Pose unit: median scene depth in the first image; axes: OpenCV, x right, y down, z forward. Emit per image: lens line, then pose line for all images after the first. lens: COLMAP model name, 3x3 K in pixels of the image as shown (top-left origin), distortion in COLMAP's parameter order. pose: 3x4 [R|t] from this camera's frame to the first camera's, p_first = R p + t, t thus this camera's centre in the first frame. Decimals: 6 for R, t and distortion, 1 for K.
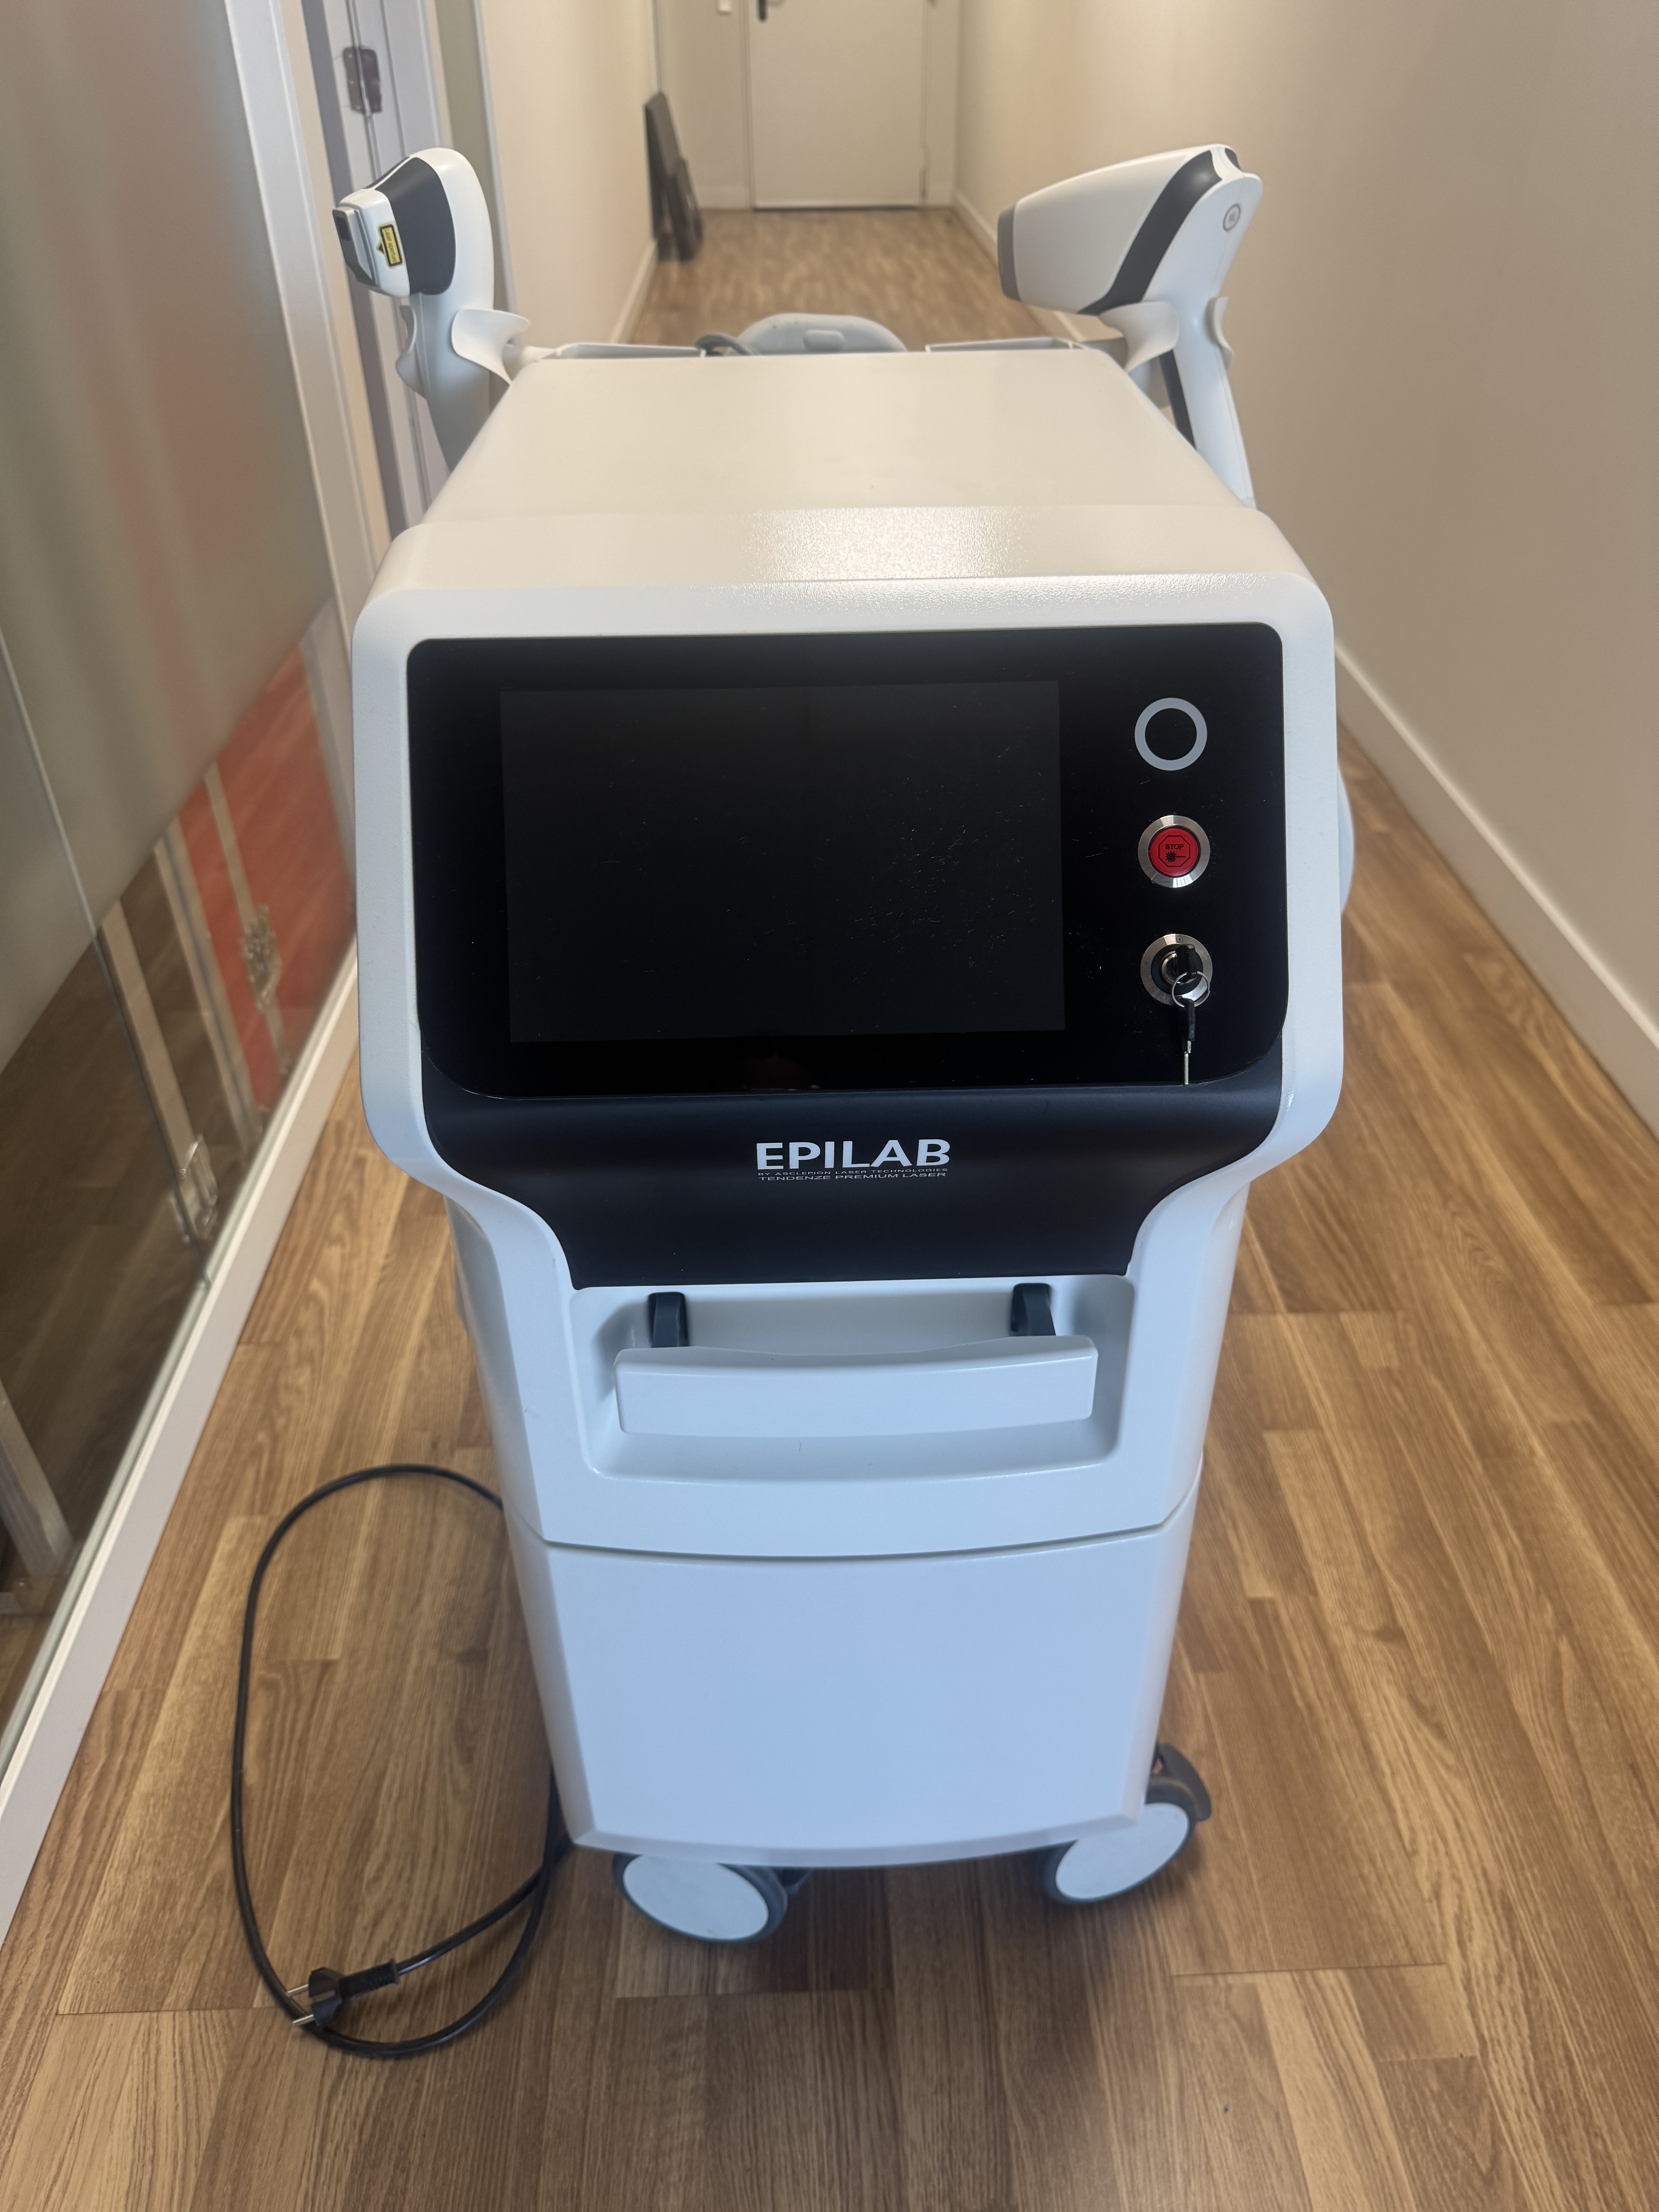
lens RADIAL K [[1577.1, 0, 828.8], [0, 1577.1, 1062.5], [0, 0, 1]] dist [0.006546, -0.035848]
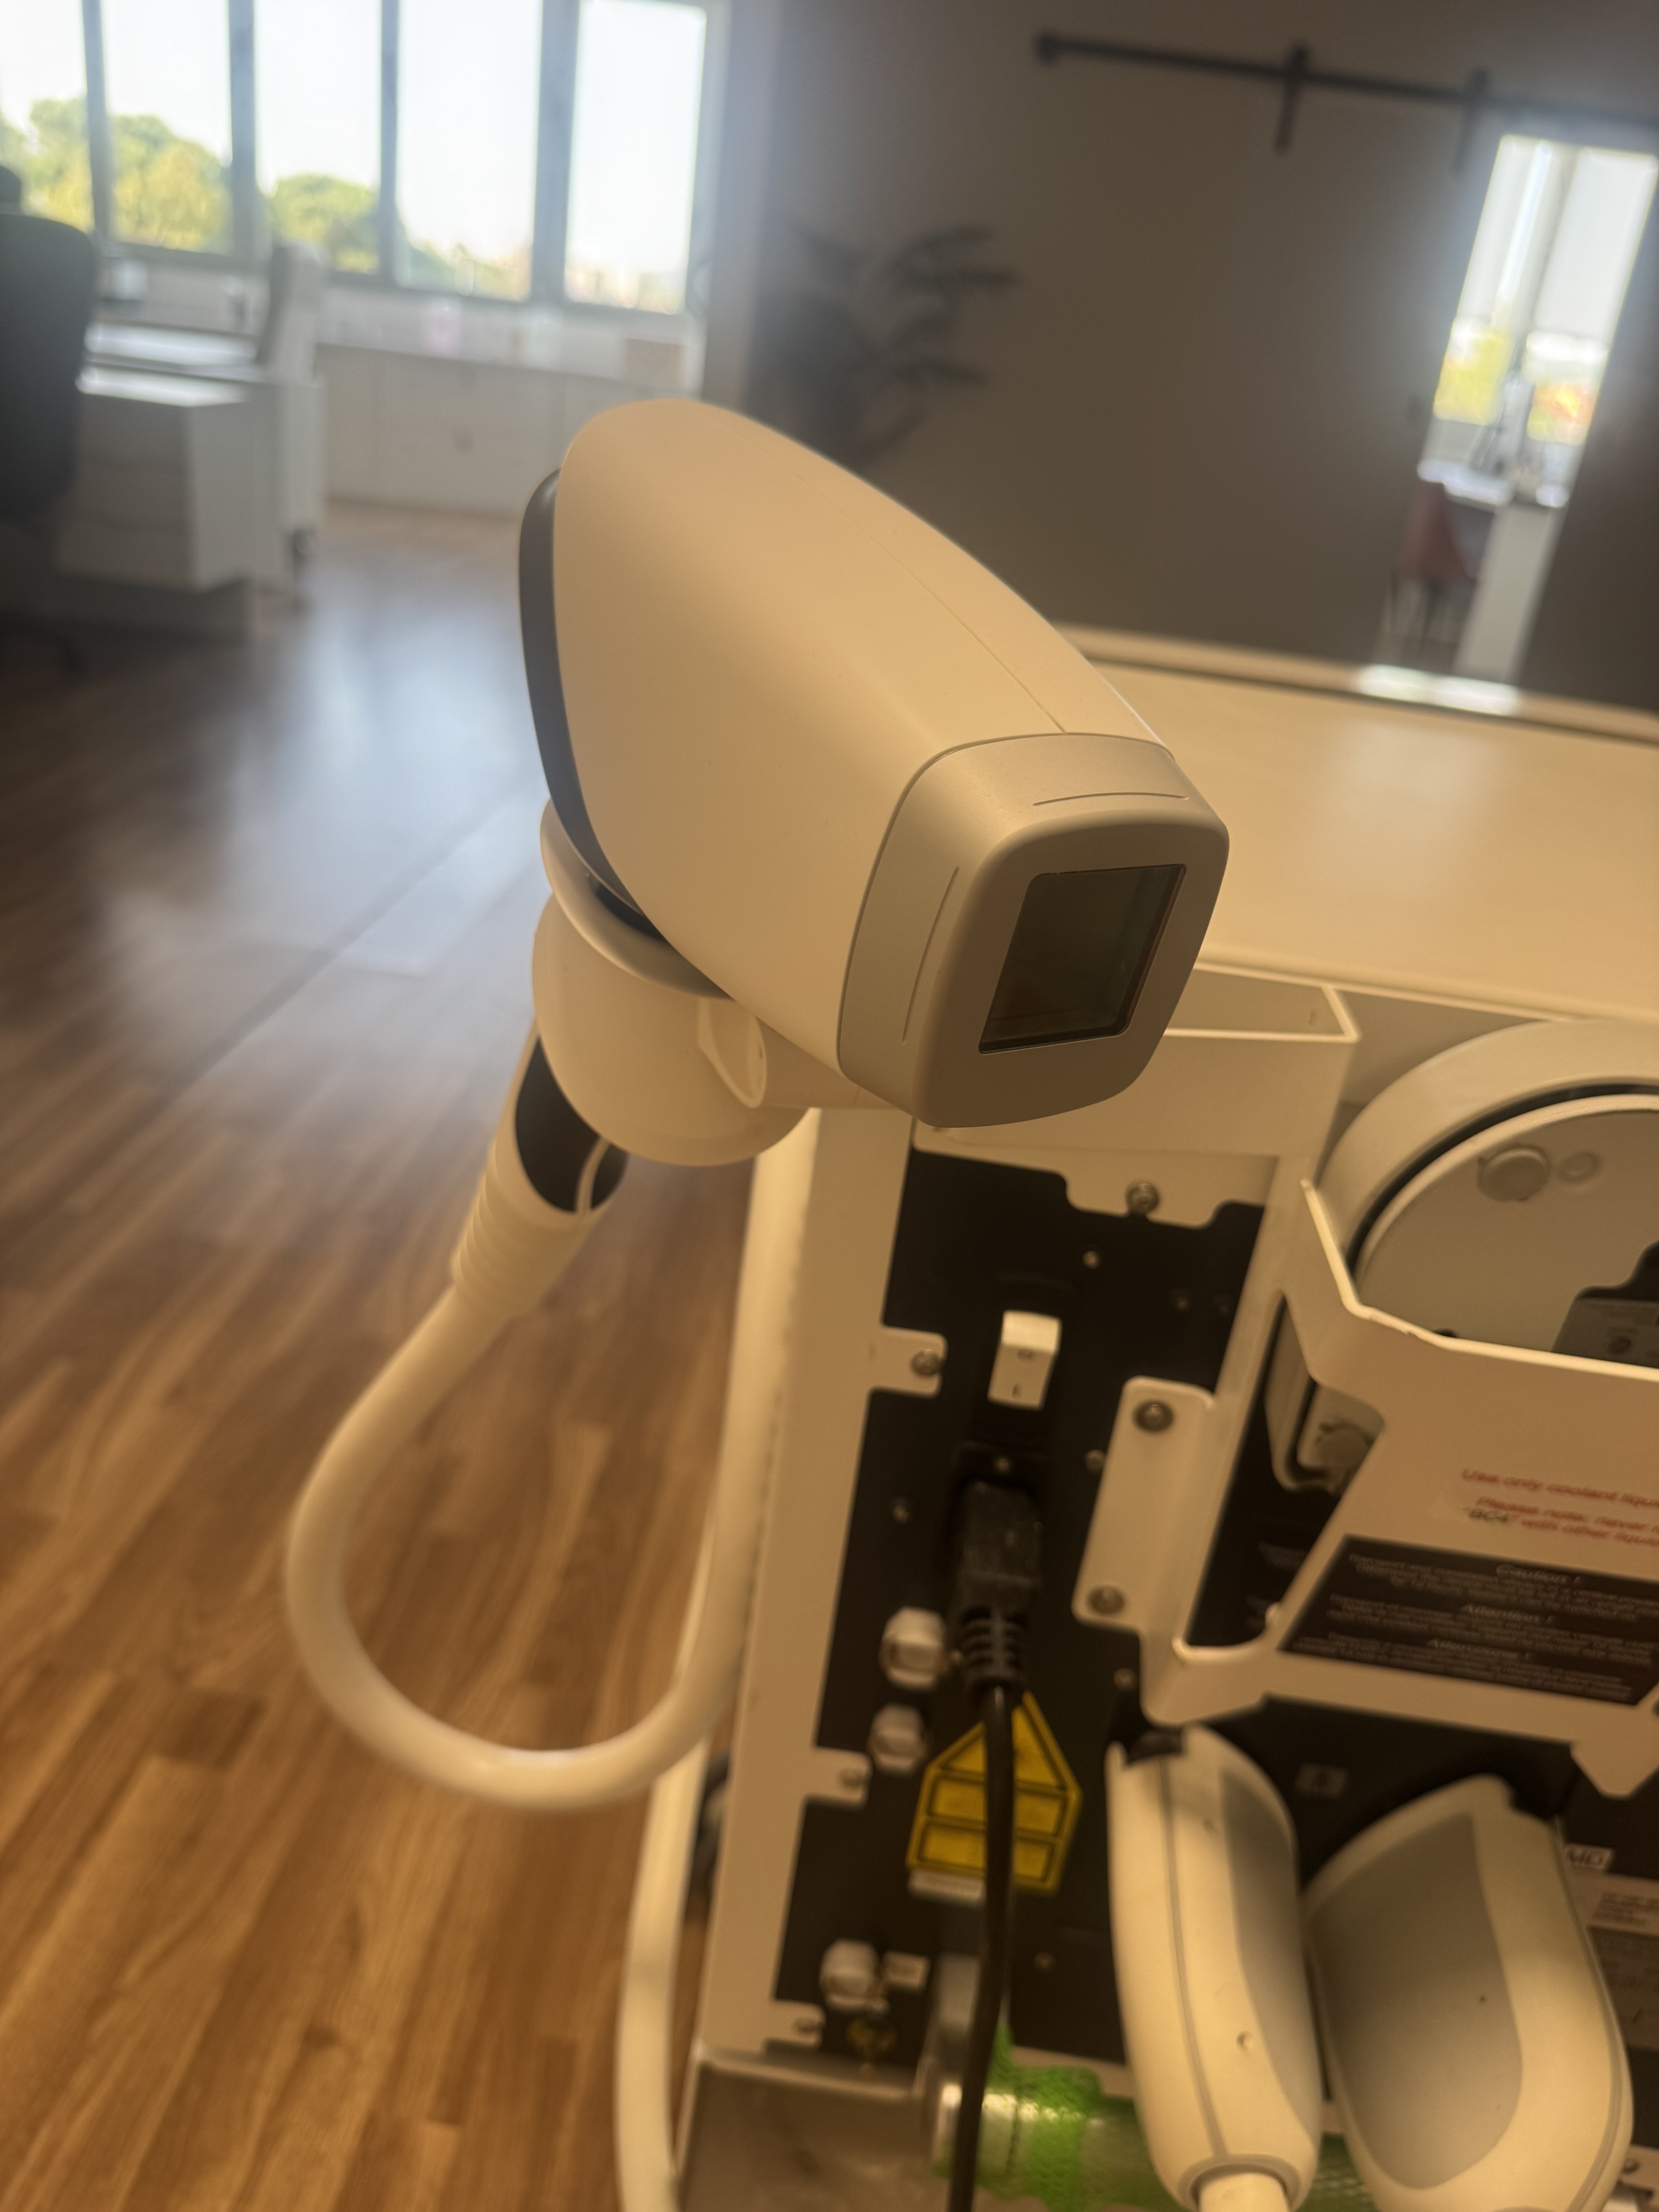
lens RADIAL K [[1577.1, 0, 828.8], [0, 1577.1, 1062.5], [0, 0, 1]] dist [0.006546, -0.035848]
pose [[-0.985998, -0.151282, 0.070157, 0.118452], [-0.020269, 0.526315, 0.850048, -0.585173], [-0.165522, 0.836723, -0.522012, 0.956465]]
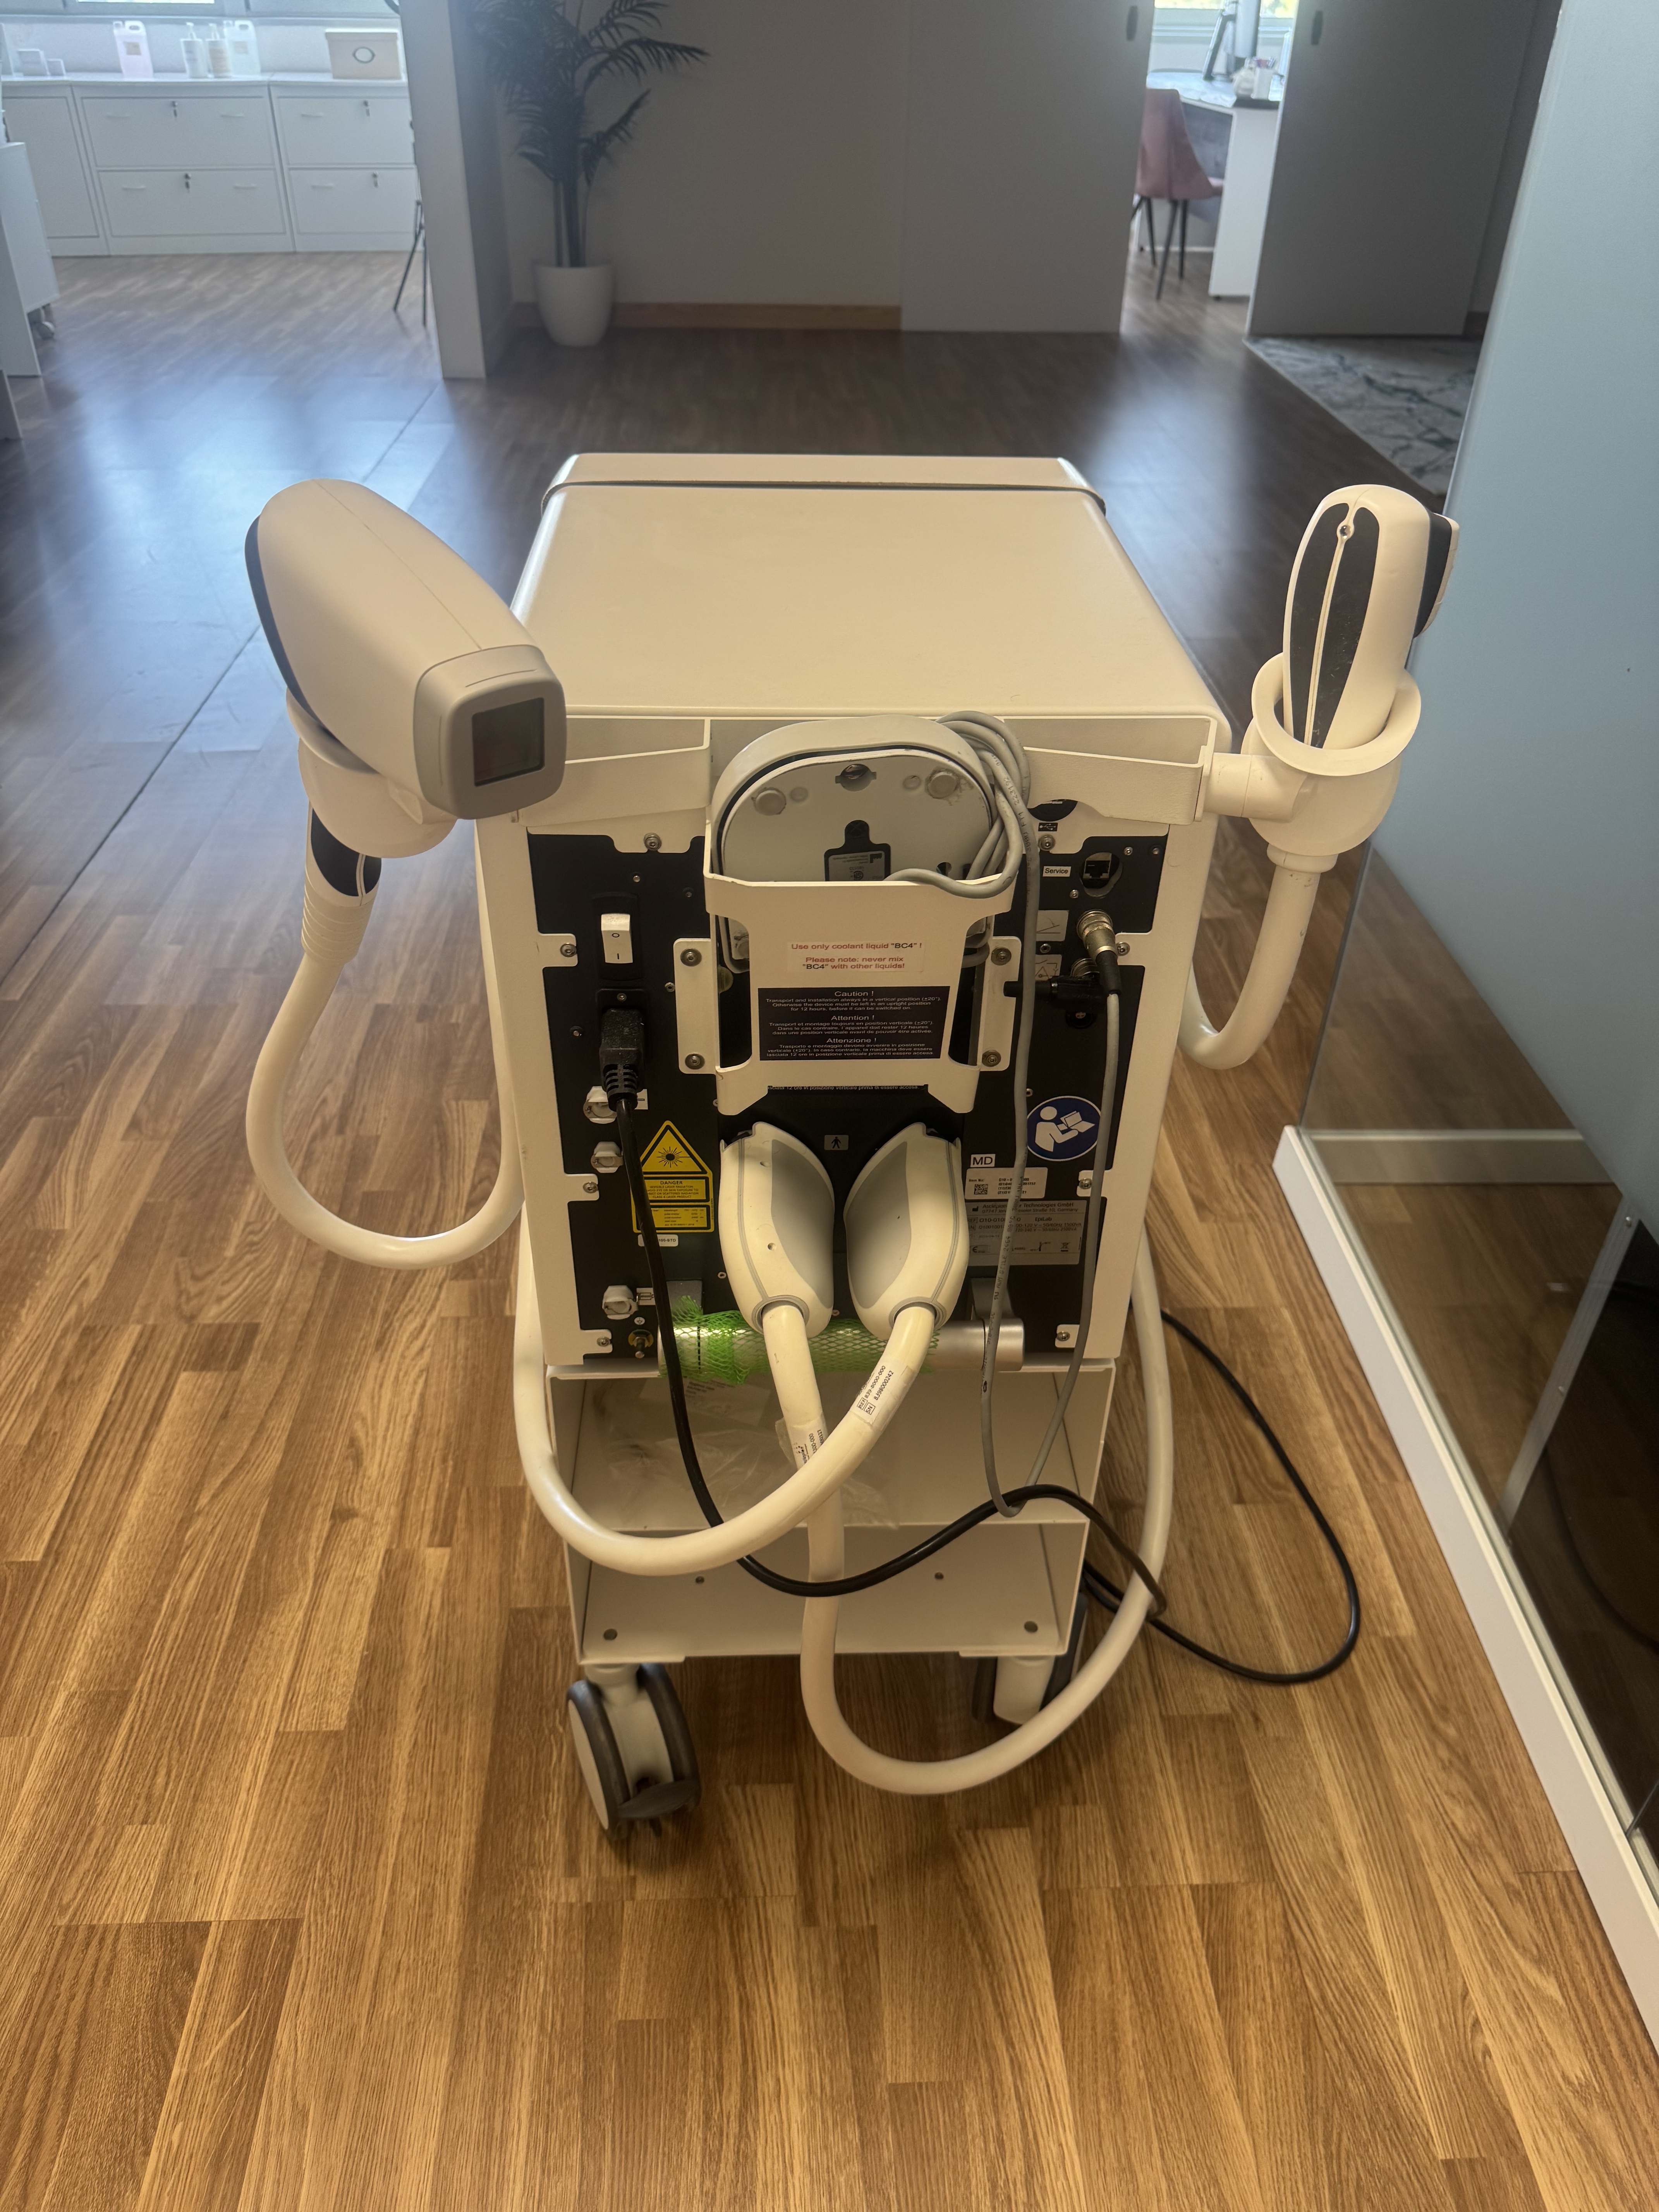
lens RADIAL K [[1577.1, 0, 828.8], [0, 1577.1, 1062.5], [0, 0, 1]] dist [0.006546, -0.035848]
pose [[-0.999942, -0.001405, -0.010657, 0.009932], [-0.010446, 0.360554, 0.932680, -0.850426], [0.002532, 0.932737, -0.360548, 1.107841]]
